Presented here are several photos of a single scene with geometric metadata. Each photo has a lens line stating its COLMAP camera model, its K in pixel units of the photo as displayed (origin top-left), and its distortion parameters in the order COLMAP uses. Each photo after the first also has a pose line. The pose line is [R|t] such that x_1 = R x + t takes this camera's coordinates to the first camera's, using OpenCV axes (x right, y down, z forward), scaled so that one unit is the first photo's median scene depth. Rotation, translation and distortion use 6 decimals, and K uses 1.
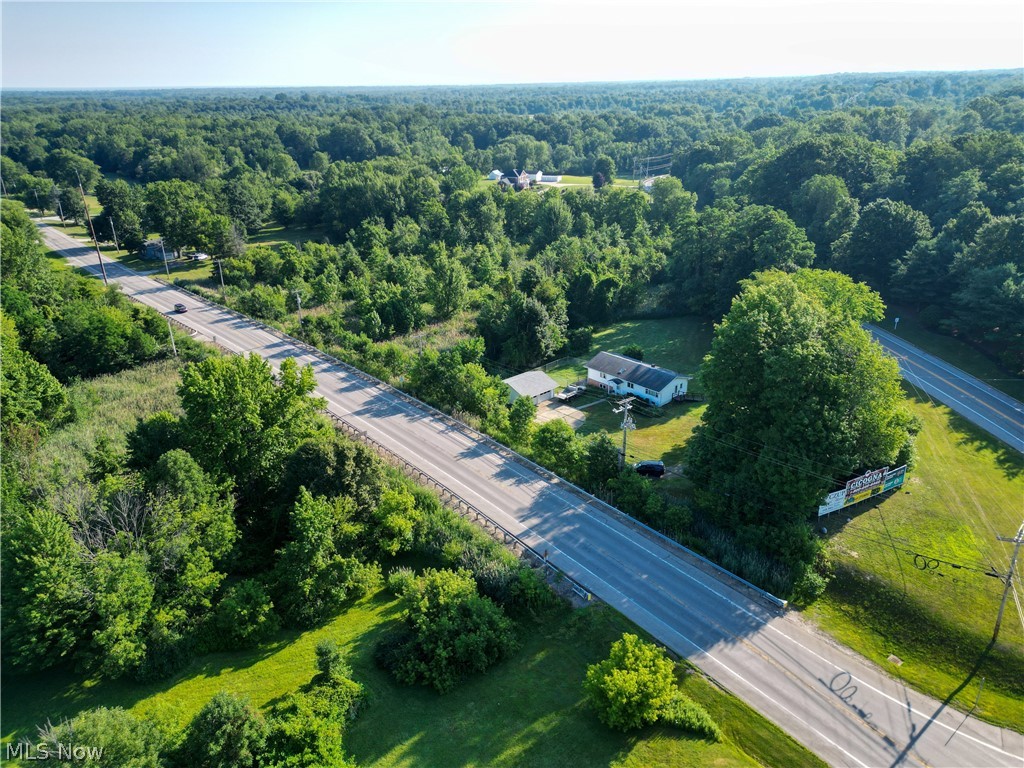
lens RADIAL K [[709.4, 0, 512.0], [0, 709.4, 384.0], [0, 0, 1]] dist [0.142061, 0.000035]
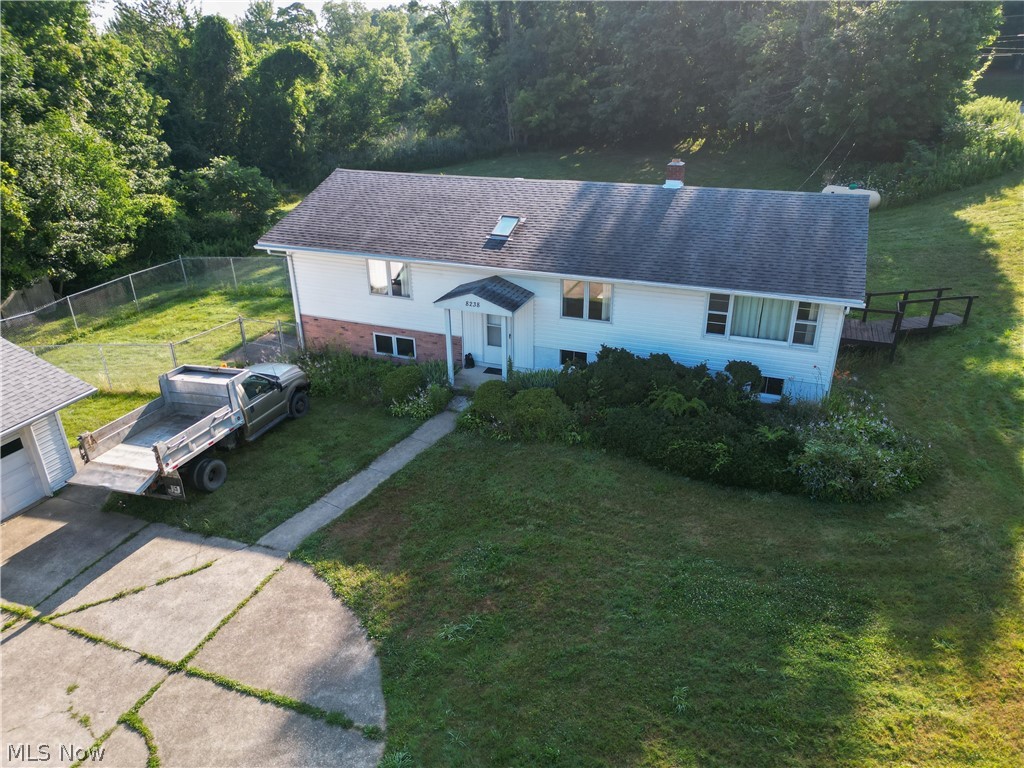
lens RADIAL K [[713.1, 0, 513.7], [0, 713.1, 379.4], [0, 0, 1]] dist [0.077880, -0.076295]
pose [[0.892333, -0.181787, 0.413153, 0.085469], [0.172847, 0.983163, 0.059276, 0.006604], [-0.416973, 0.018518, 0.908730, 0.888002]]
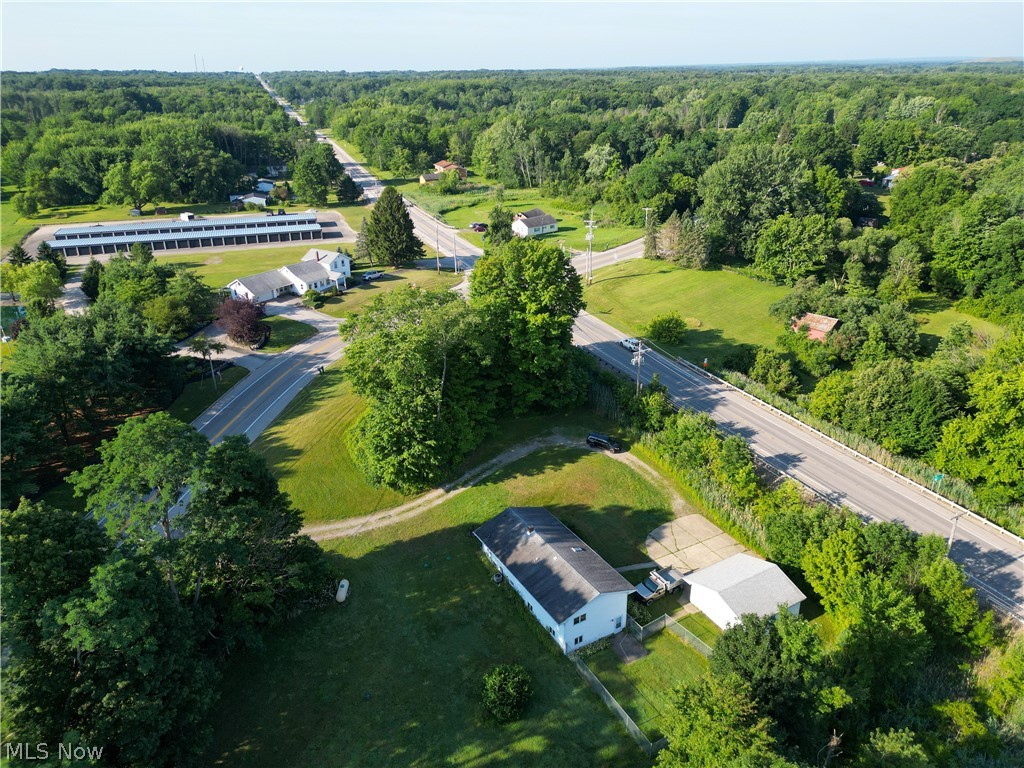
lens RADIAL K [[713.1, 0, 513.7], [0, 713.1, 379.4], [0, 0, 1]] dist [0.077880, -0.076295]
pose [[-0.982760, -0.053860, 0.176864, 0.115515], [0.089019, 0.700591, 0.707988, -0.573445], [-0.162042, 0.711527, -0.683719, 1.380322]]
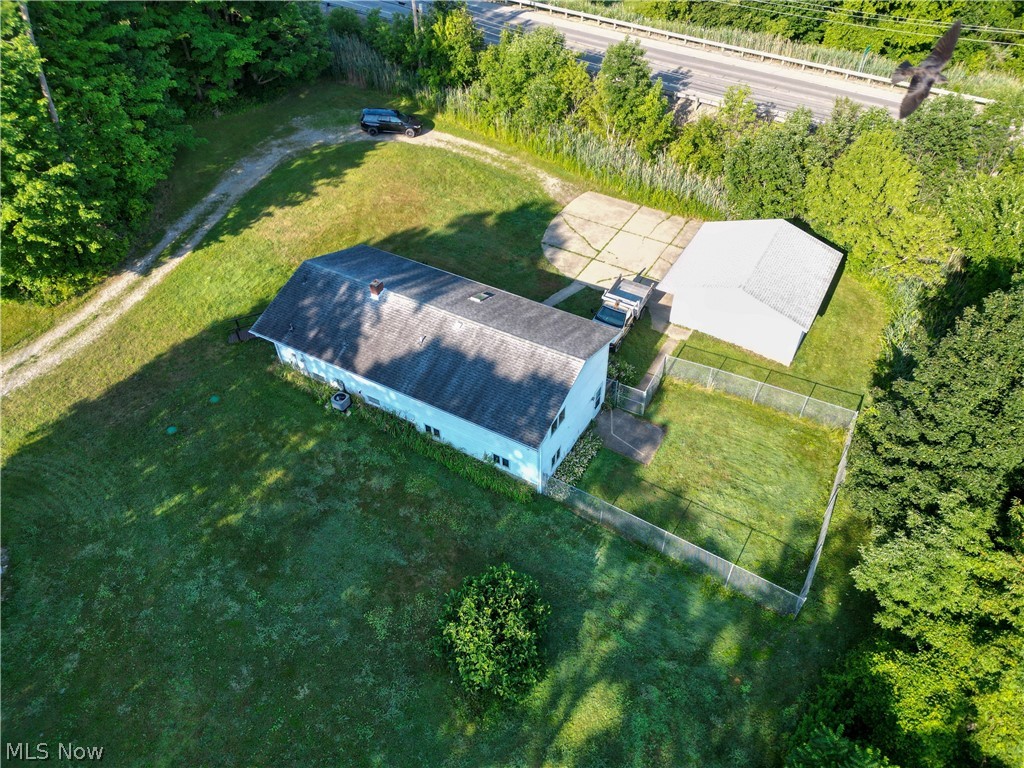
lens RADIAL K [[710.4, 0, 514.5], [0, 710.4, 381.3], [0, 0, 1]] dist [0.082792, -0.083113]
pose [[-0.946932, 0.238340, -0.215669, 0.226547], [-0.099688, 0.420119, 0.901977, -0.287845], [0.305584, 0.875610, -0.374065, 1.201997]]
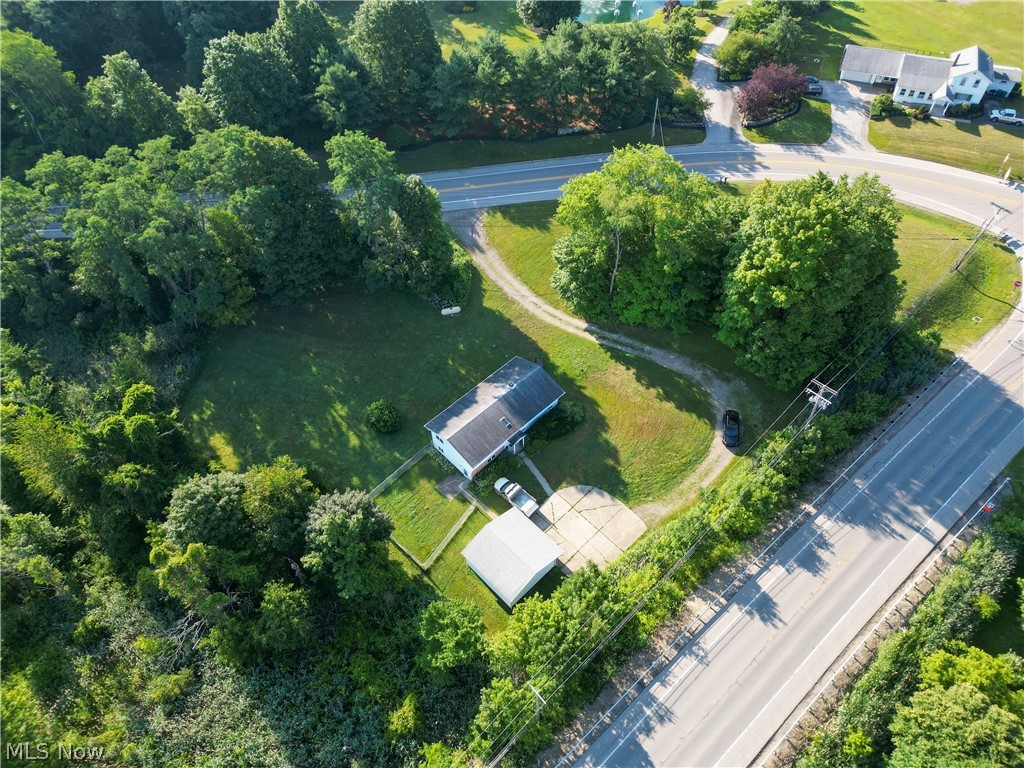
lens RADIAL K [[710.4, 0, 514.5], [0, 710.4, 381.3], [0, 0, 1]] dist [0.082792, -0.083113]
pose [[-0.056665, -0.769399, 0.636250, -0.292206], [0.401151, 0.566024, 0.720204, -0.591499], [-0.914258, 0.296043, 0.276572, 0.811118]]
